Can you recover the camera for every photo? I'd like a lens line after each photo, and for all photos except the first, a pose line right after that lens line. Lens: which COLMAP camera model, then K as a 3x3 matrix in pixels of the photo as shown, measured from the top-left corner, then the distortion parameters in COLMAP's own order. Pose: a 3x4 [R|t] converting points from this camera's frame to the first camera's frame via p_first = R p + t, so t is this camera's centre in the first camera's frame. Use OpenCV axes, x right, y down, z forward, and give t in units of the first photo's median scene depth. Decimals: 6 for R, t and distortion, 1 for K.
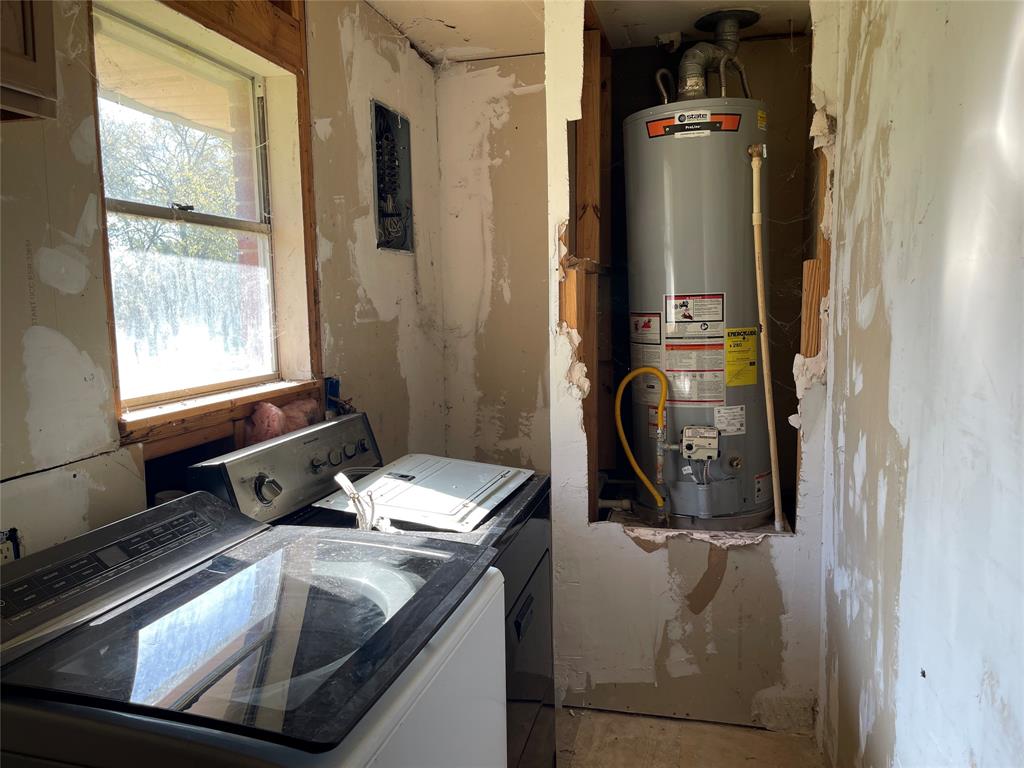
lens RADIAL K [[782.4, 0, 512.0], [0, 782.4, 384.0], [0, 0, 1]] dist [0.081541, -0.094681]
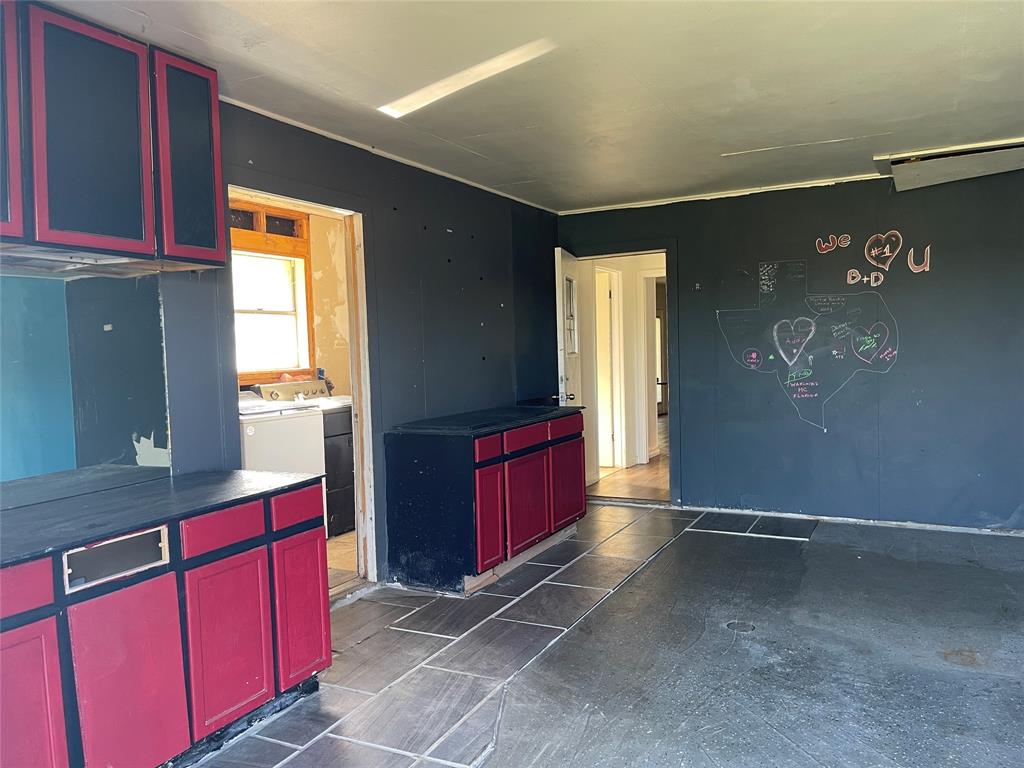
lens RADIAL K [[782.4, 0, 512.0], [0, 782.4, 384.0], [0, 0, 1]] dist [0.081541, -0.094681]
pose [[0.974996, 0.005380, -0.222155, 1.050688], [-0.017222, 0.998530, -0.051402, 0.180366], [0.221552, 0.053943, 0.973655, -1.508228]]
